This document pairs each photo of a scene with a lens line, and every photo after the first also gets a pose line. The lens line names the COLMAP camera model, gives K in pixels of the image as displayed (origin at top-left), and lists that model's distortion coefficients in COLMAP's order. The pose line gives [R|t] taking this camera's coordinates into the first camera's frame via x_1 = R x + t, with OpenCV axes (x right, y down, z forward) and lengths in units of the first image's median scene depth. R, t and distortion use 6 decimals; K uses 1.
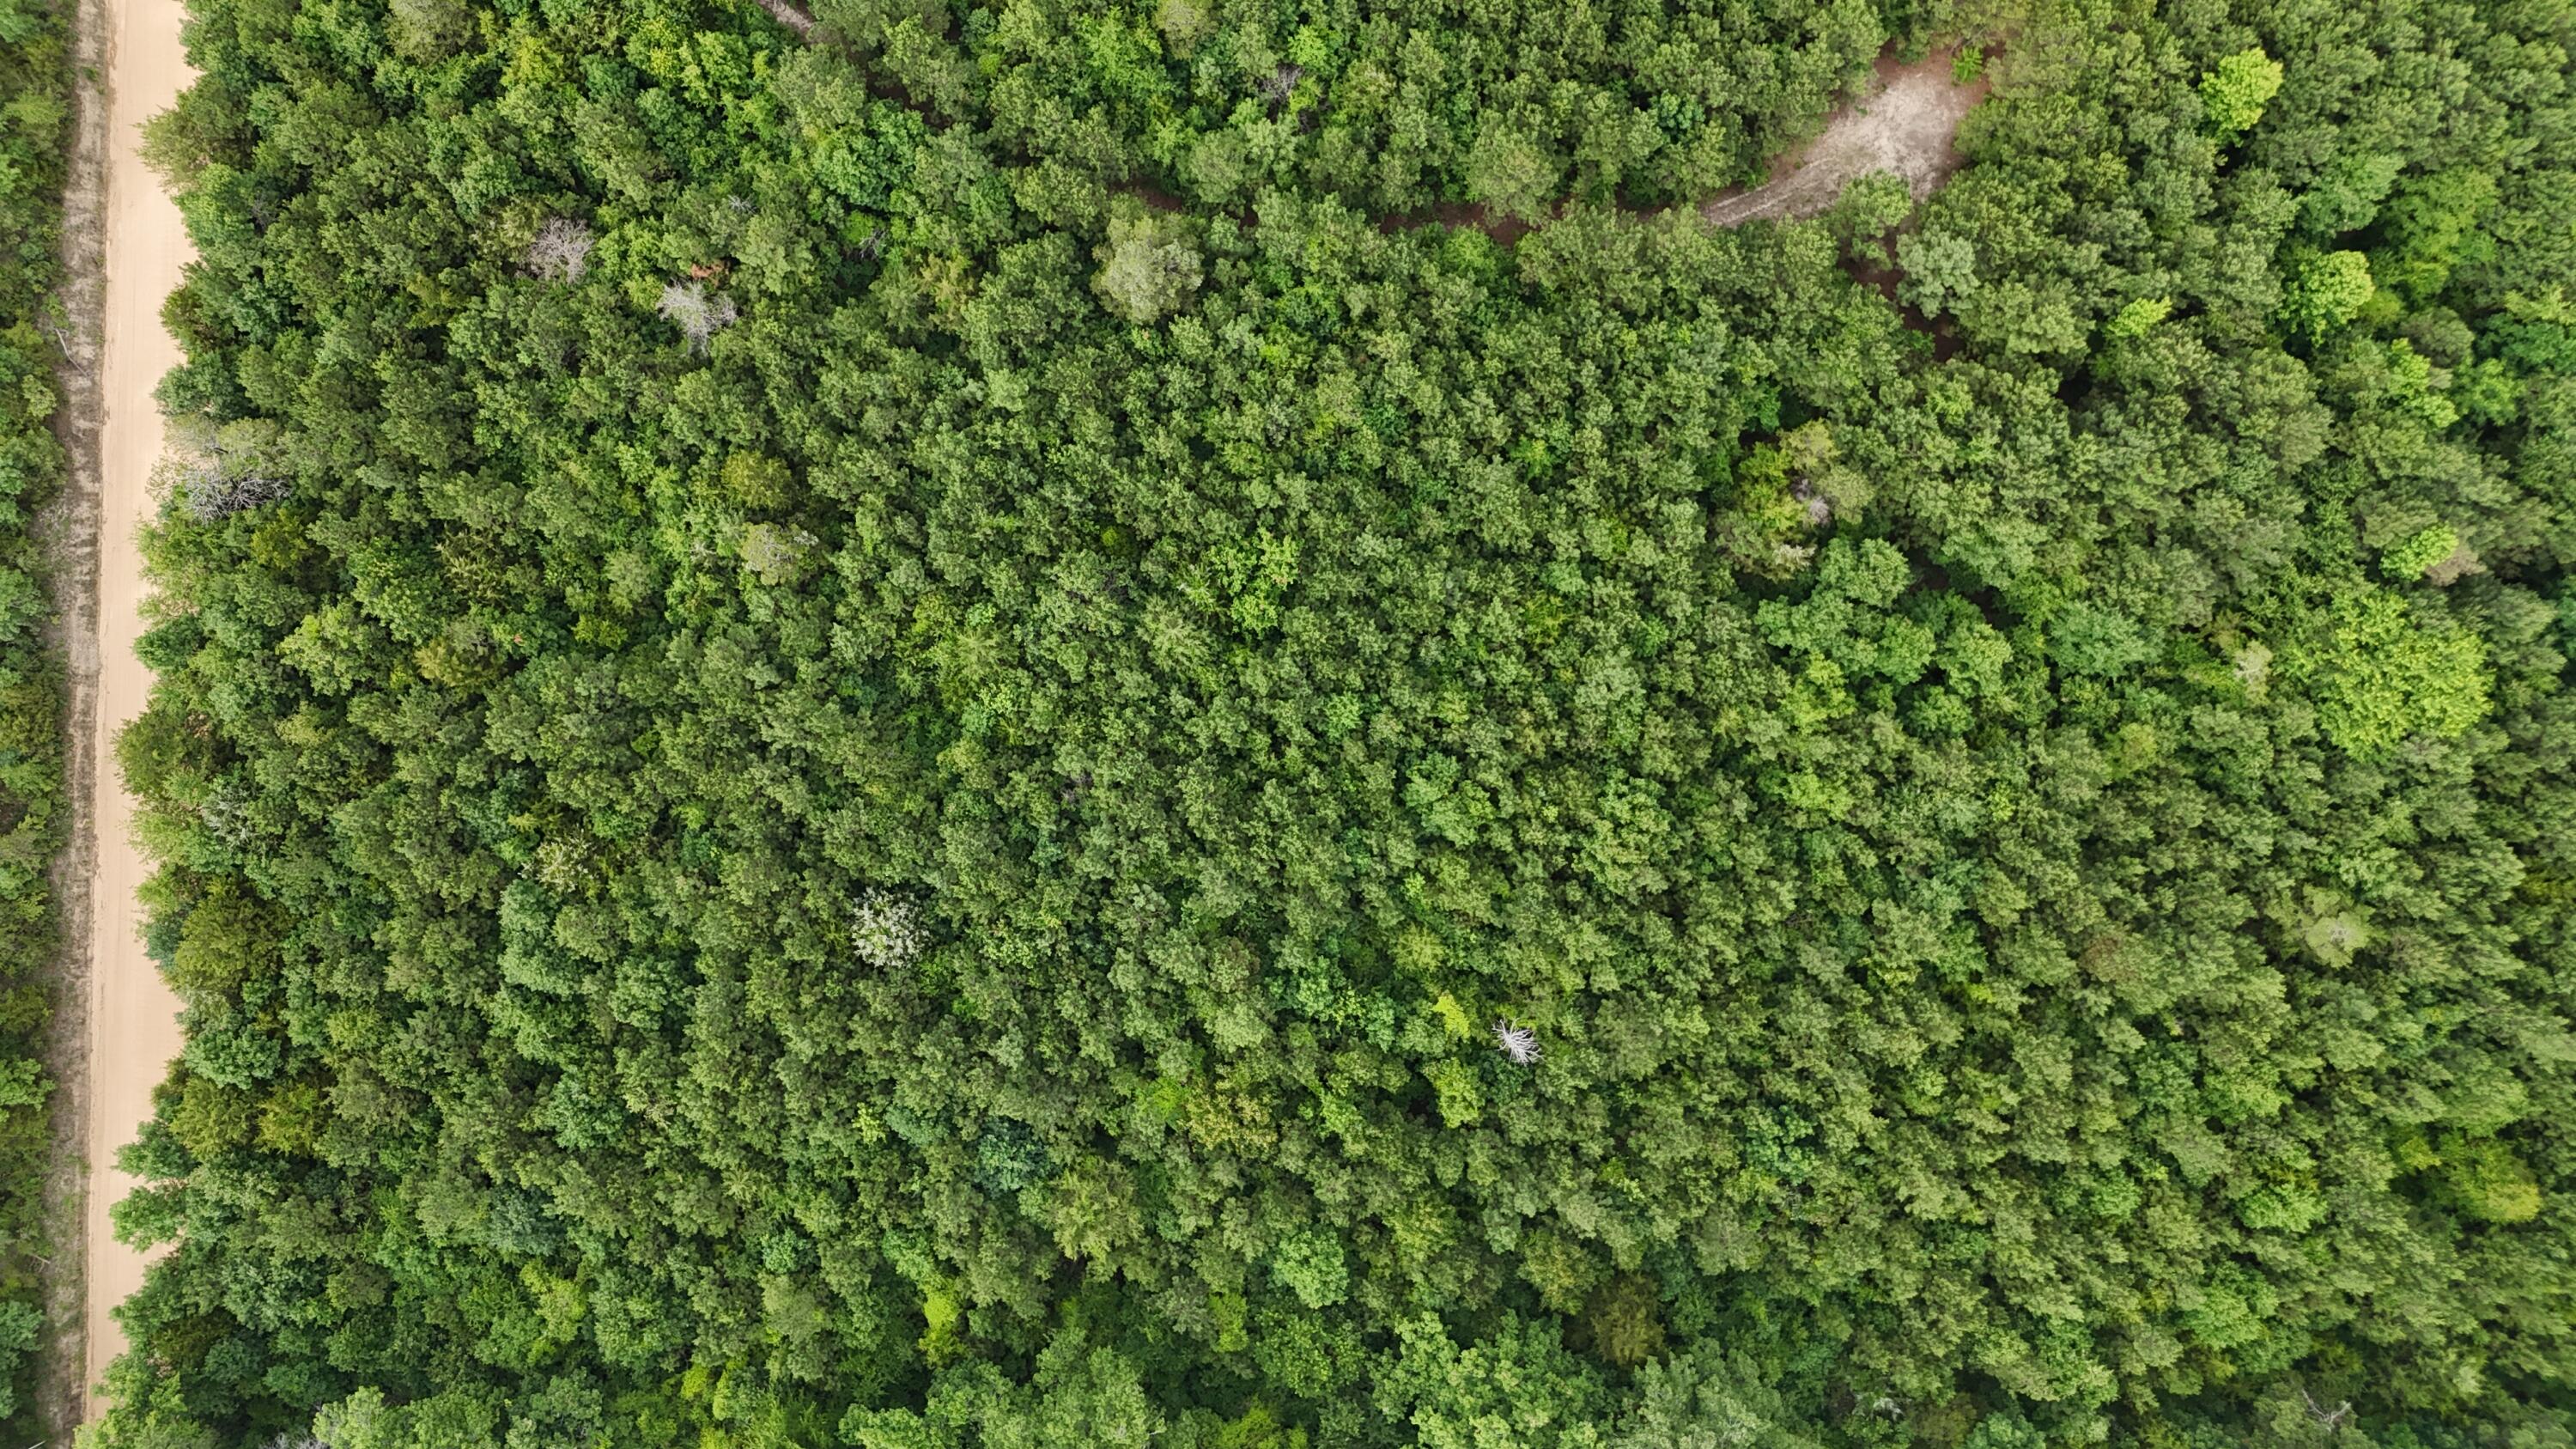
lens RADIAL K [[1894.2, 0, 1283.8], [0, 1894.2, 714.7], [0, 0, 1]] dist [0.071298, -0.068407]
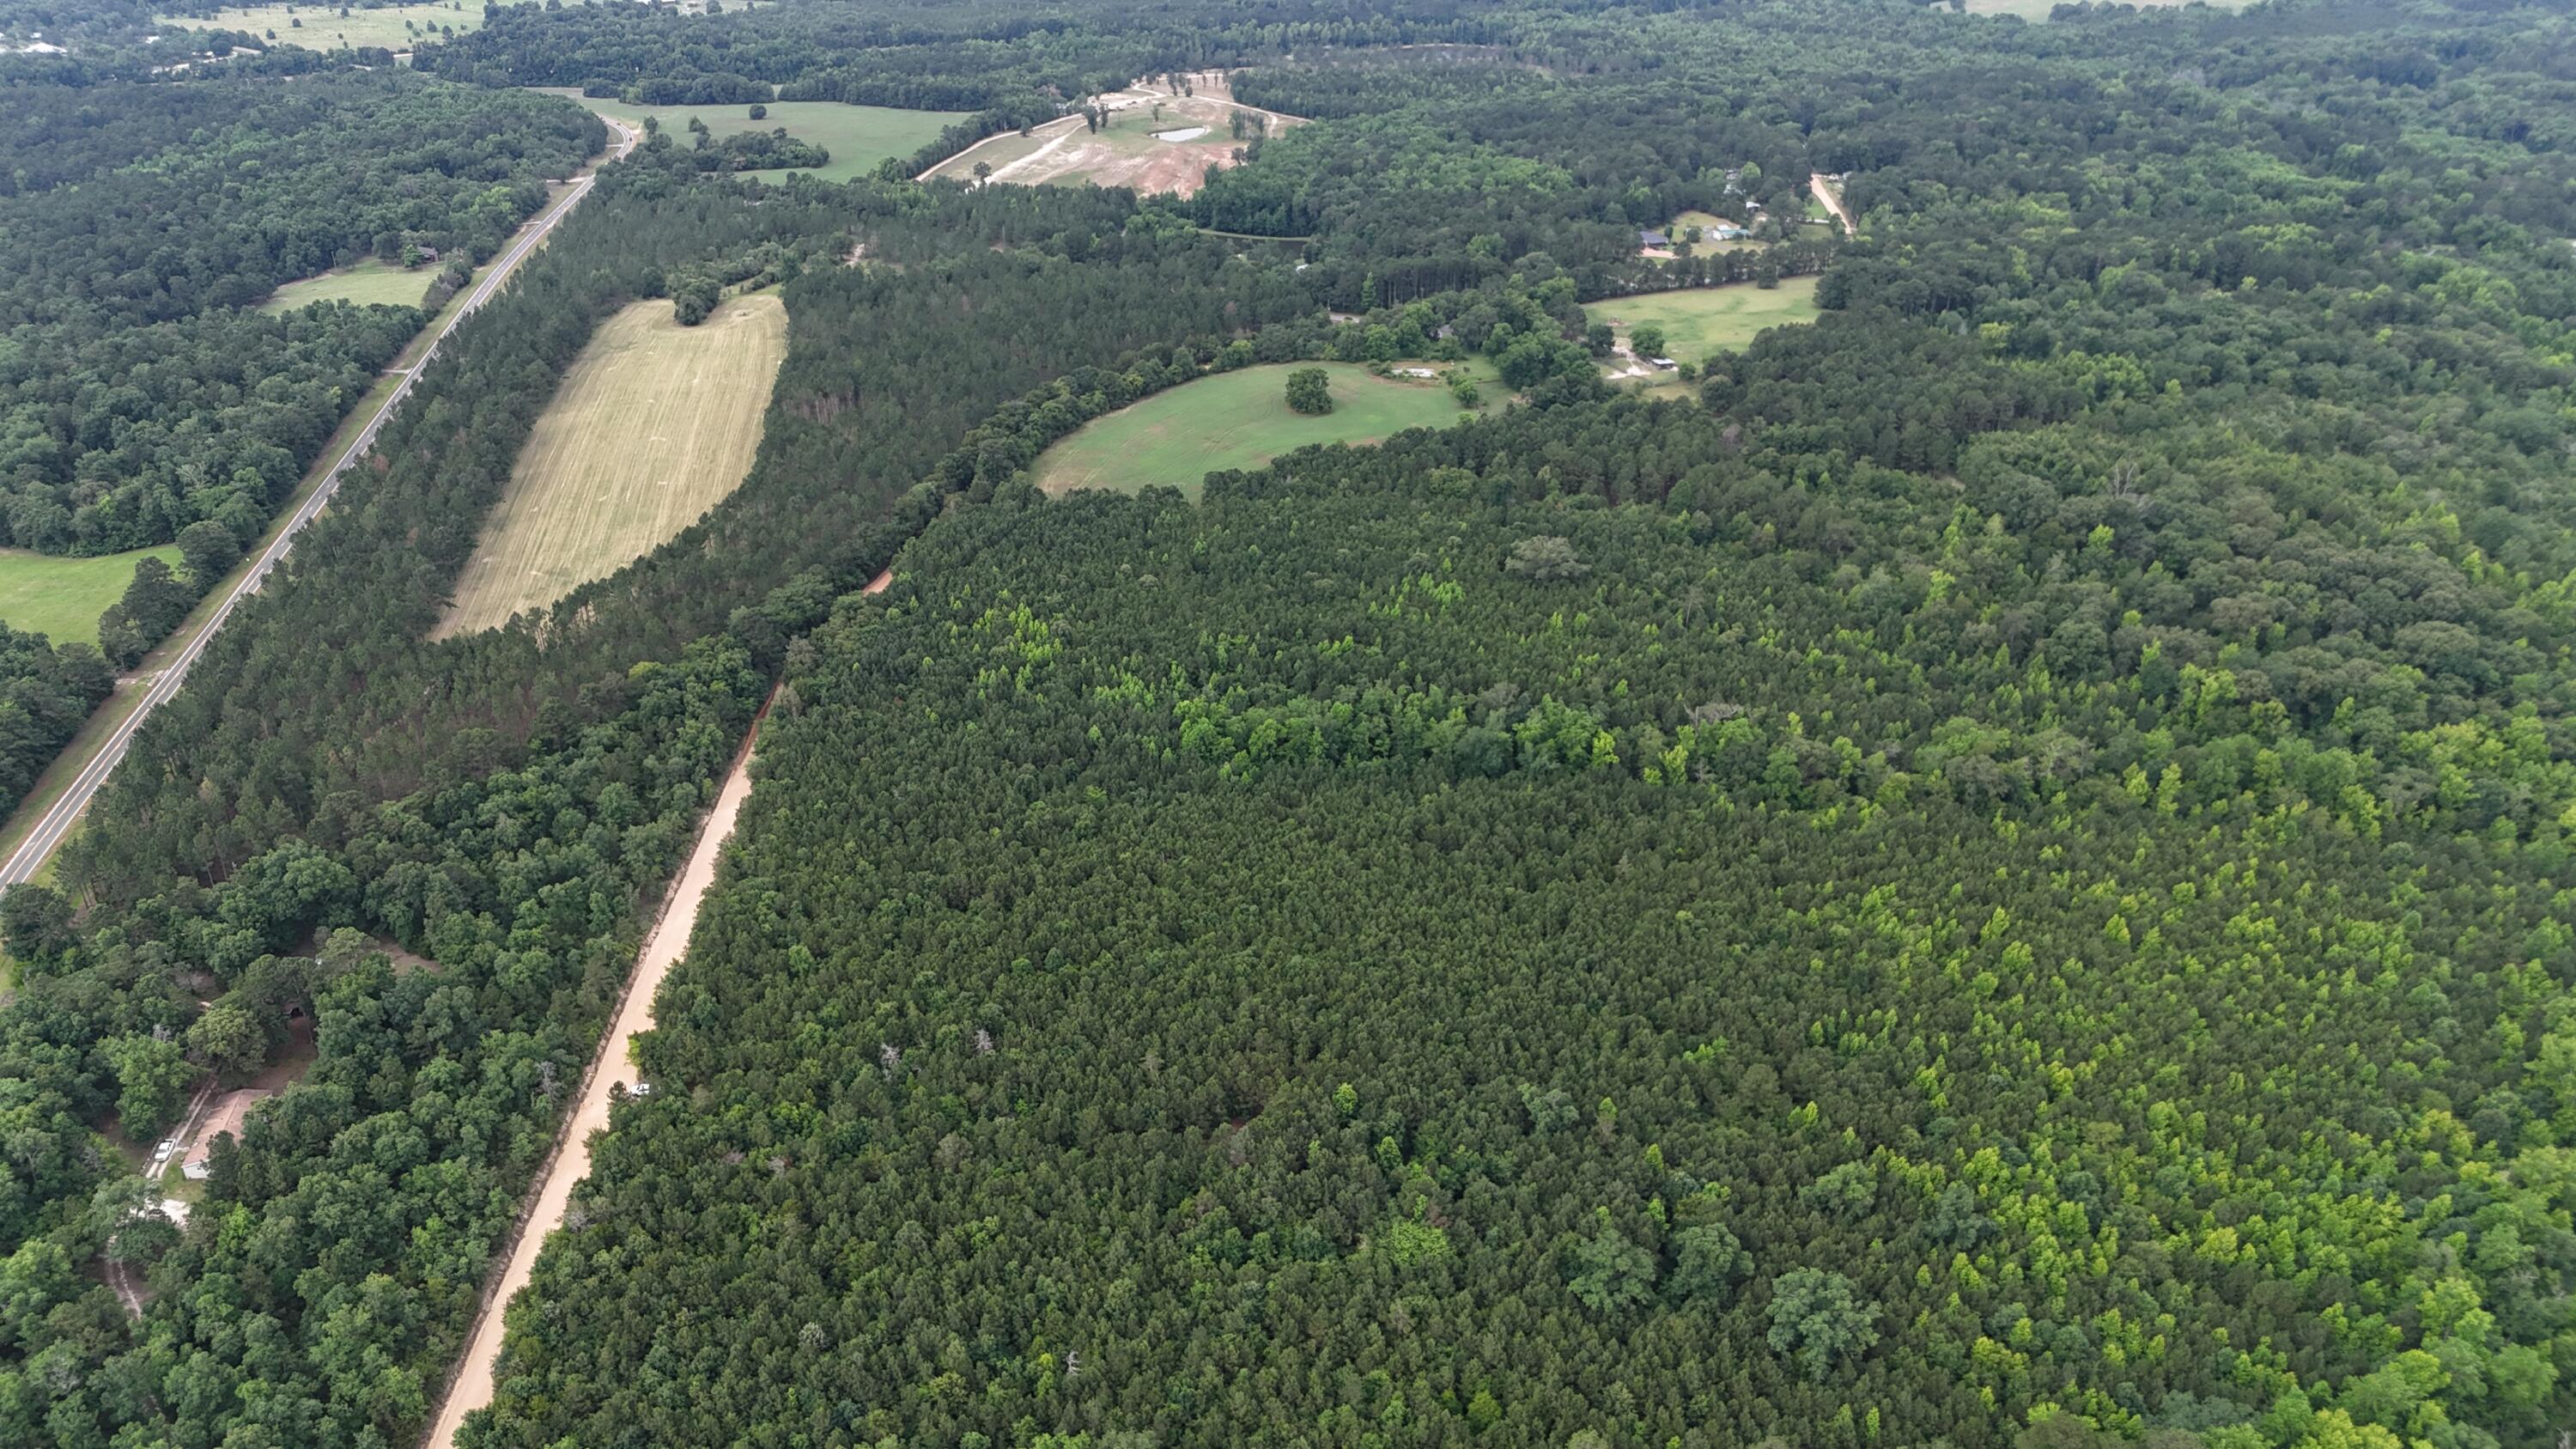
lens RADIAL K [[1894.2, 0, 1285.8], [0, 1894.2, 728.7], [0, 0, 1]] dist [0.071298, -0.068407]
pose [[0.998900, -0.003384, 0.046768, 0.278893], [0.042352, 0.493191, -0.868889, 1.864718], [-0.020125, 0.869914, 0.492792, -0.877717]]
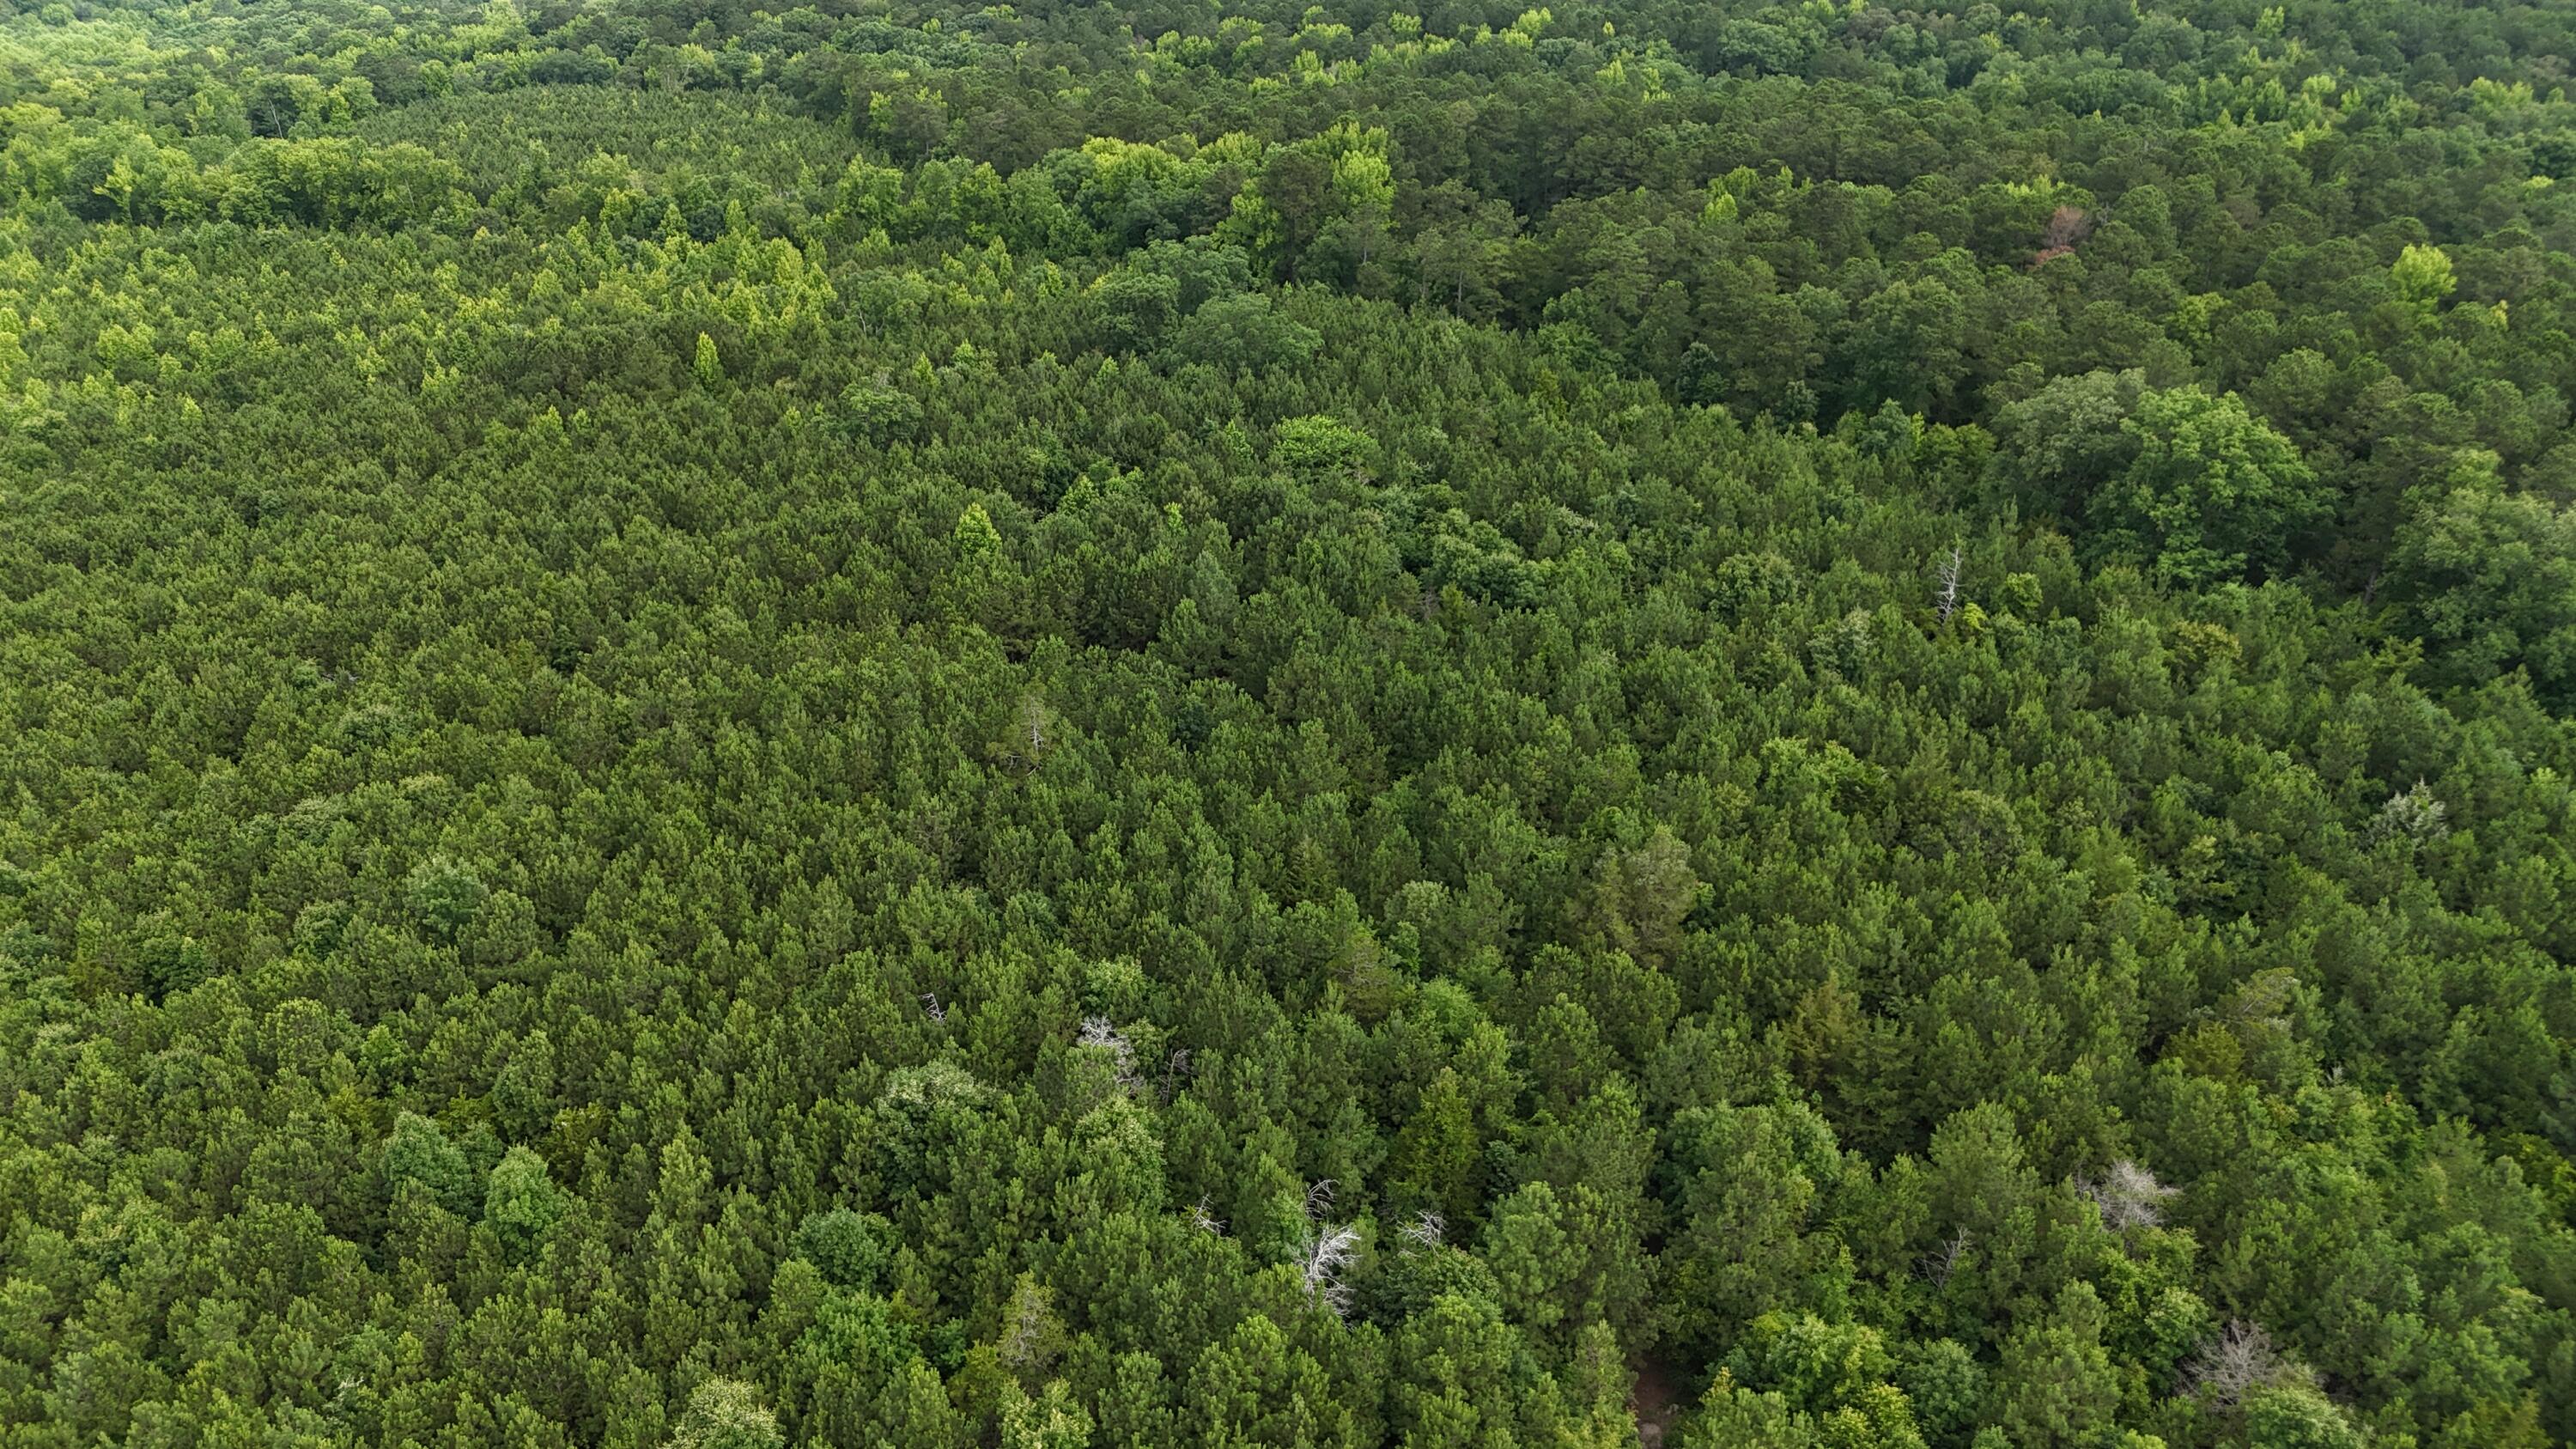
lens RADIAL K [[1894.2, 0, 1288.8], [0, 1894.2, 712.1], [0, 0, 1]] dist [0.071298, -0.068407]
pose [[-0.503438, -0.362306, 0.784401, -0.639237], [0.863776, -0.188964, 0.467102, -0.760816], [-0.021010, 0.912703, 0.408082, 0.586483]]
